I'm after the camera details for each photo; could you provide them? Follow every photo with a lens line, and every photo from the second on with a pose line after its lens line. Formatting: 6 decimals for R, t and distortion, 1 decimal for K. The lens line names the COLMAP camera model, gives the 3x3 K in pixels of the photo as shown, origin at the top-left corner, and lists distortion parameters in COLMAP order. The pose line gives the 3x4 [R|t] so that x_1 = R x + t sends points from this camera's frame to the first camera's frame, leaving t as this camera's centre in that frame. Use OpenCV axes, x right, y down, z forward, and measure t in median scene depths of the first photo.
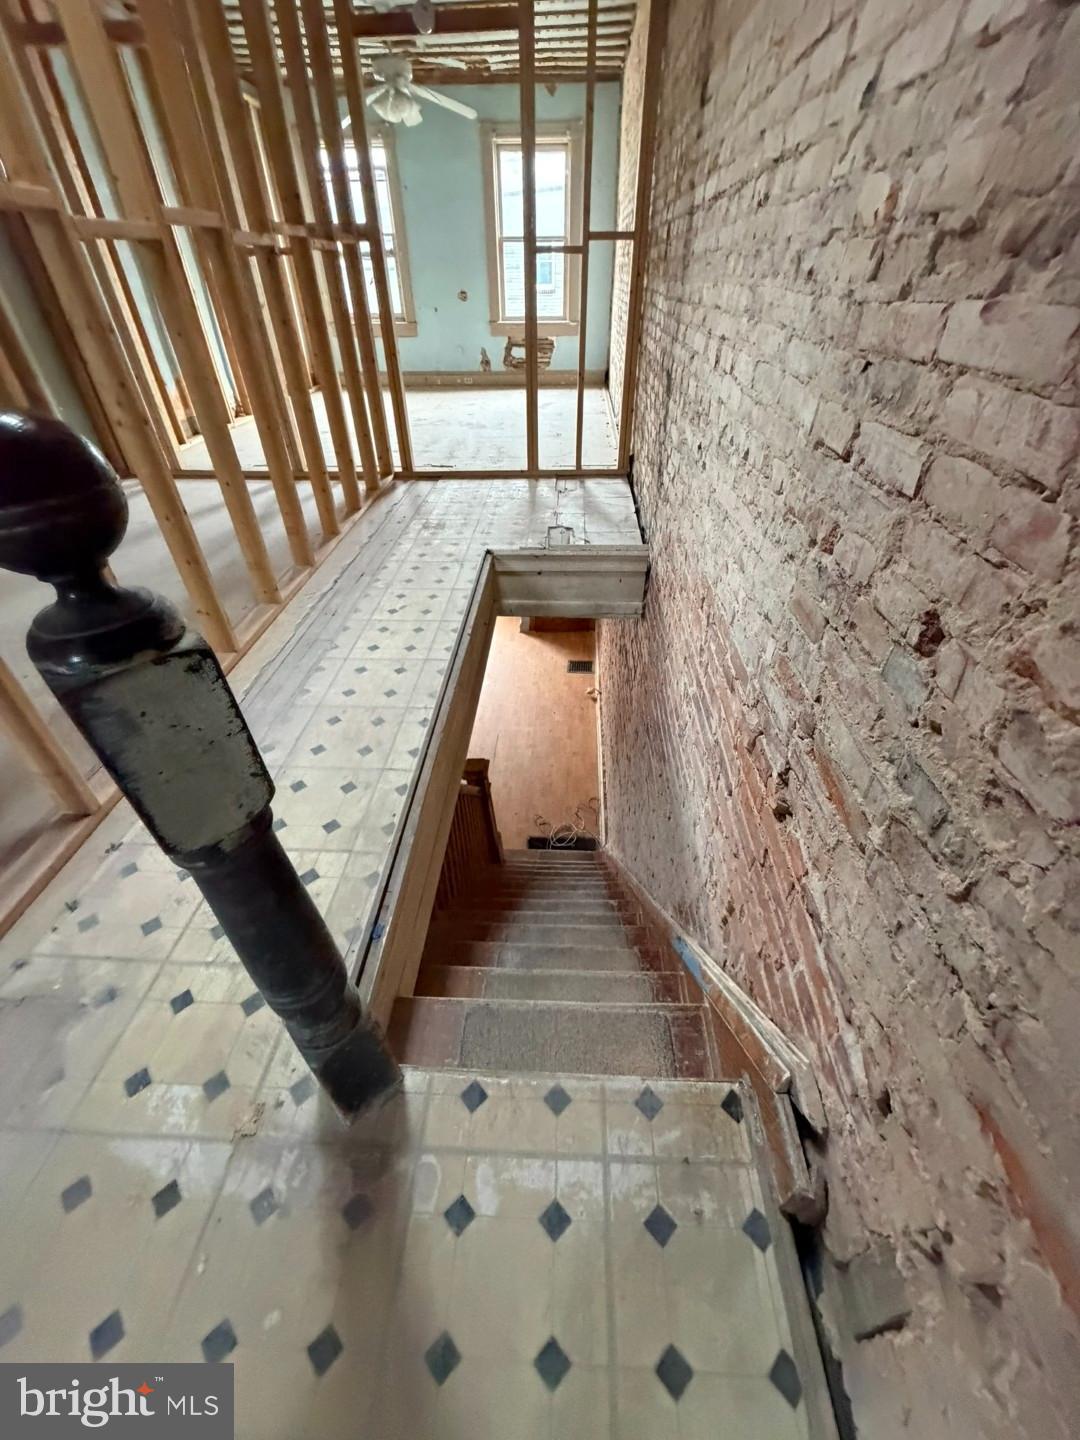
lens RADIAL K [[572.4, 0, 541.0], [0, 572.4, 716.4], [0, 0, 1]] dist [-0.001186, 0.000313]
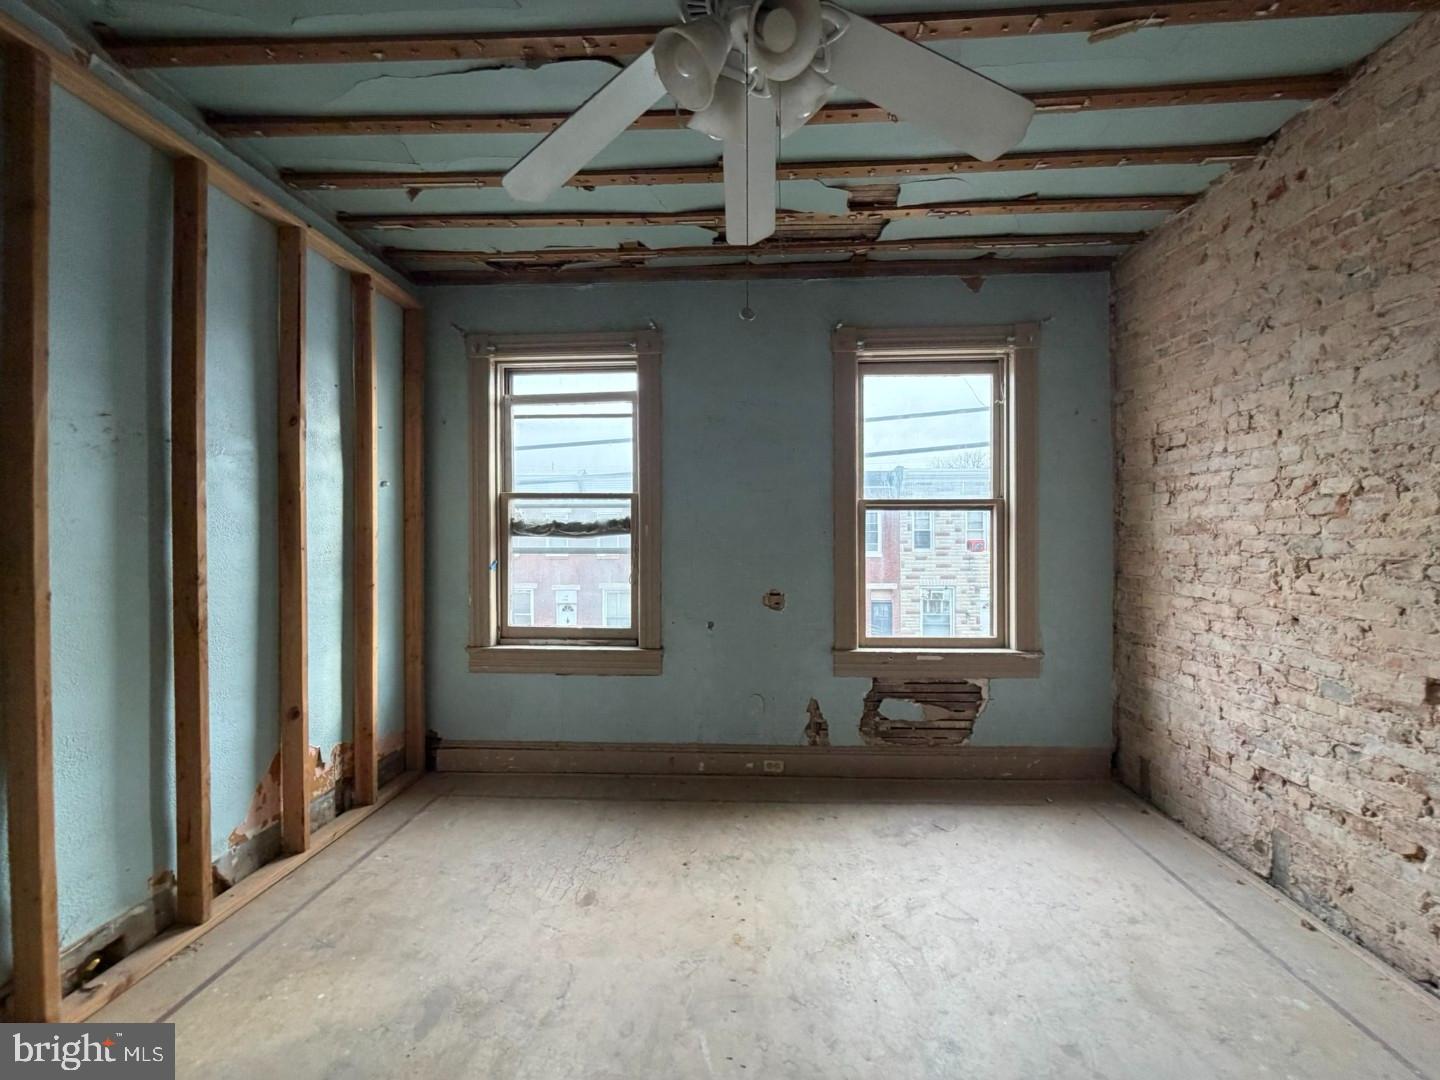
lens RADIAL K [[572.4, 0, 726.6], [0, 572.4, 539.2], [0, 0, 1]] dist [-0.001186, 0.000313]
pose [[0.999891, 0.004359, -0.014106, -0.386815], [-0.012017, 0.795386, -0.605984, -1.153755], [0.008578, 0.606088, 0.795352, 1.412491]]
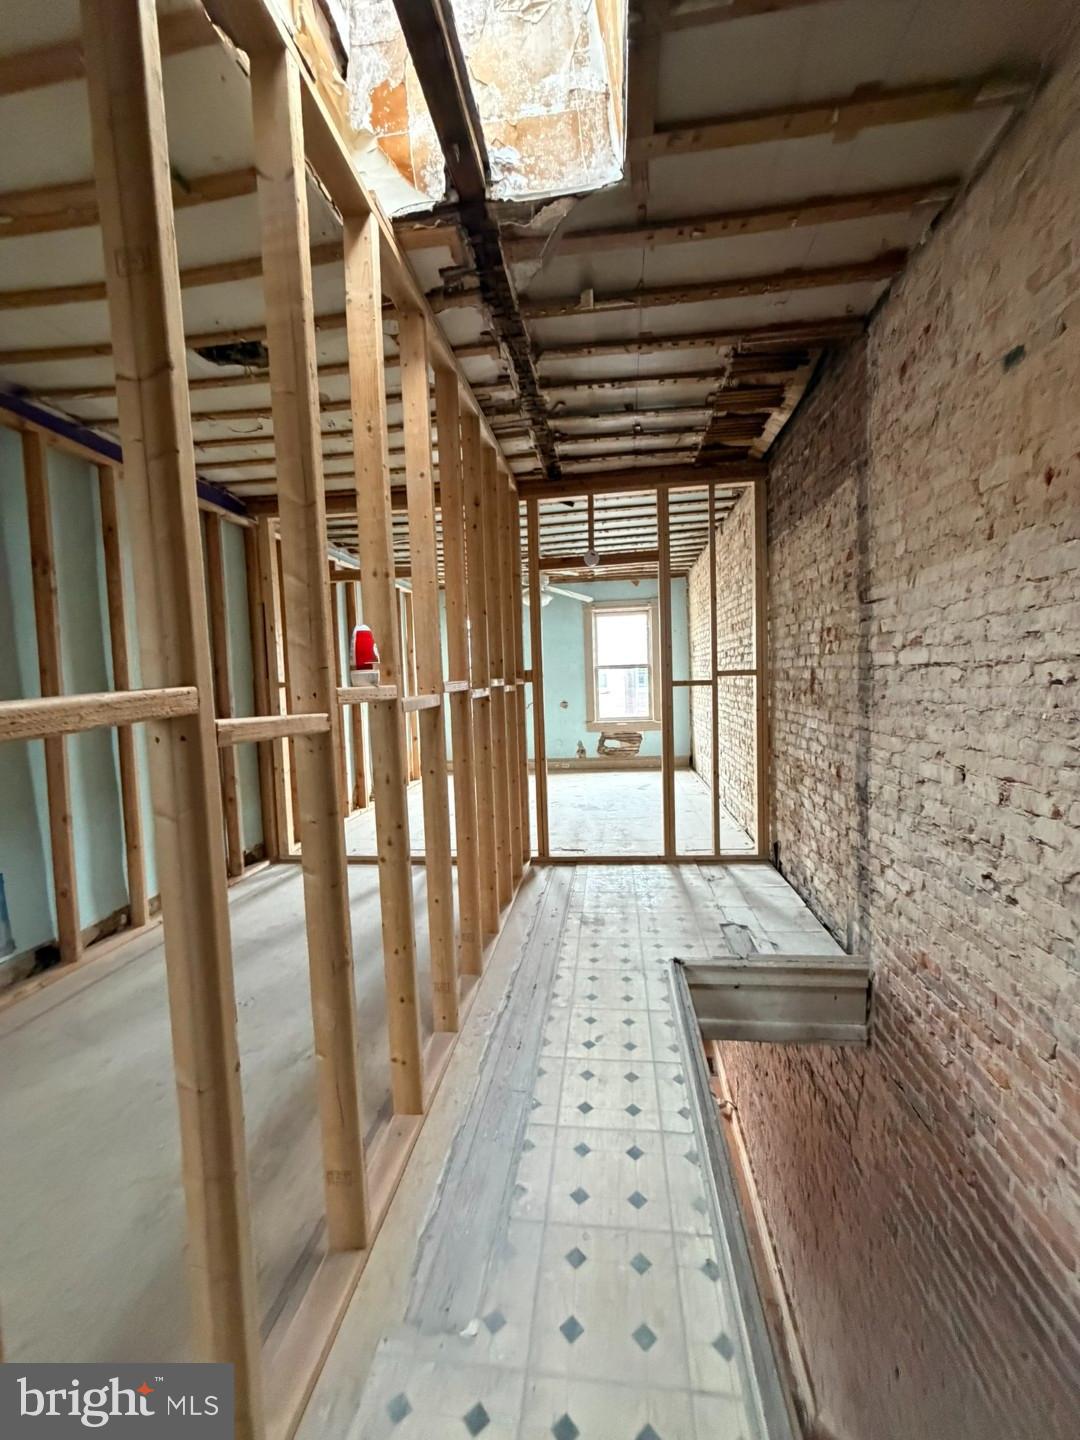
lens RADIAL K [[572.4, 0, 539.6], [0, 572.4, 716.9], [0, 0, 1]] dist [-0.001186, 0.000313]
pose [[0.996612, -0.022025, -0.079238, -0.215851], [-0.025902, 0.830380, -0.556595, -0.097236], [0.078057, 0.556762, 0.826997, 0.033313]]
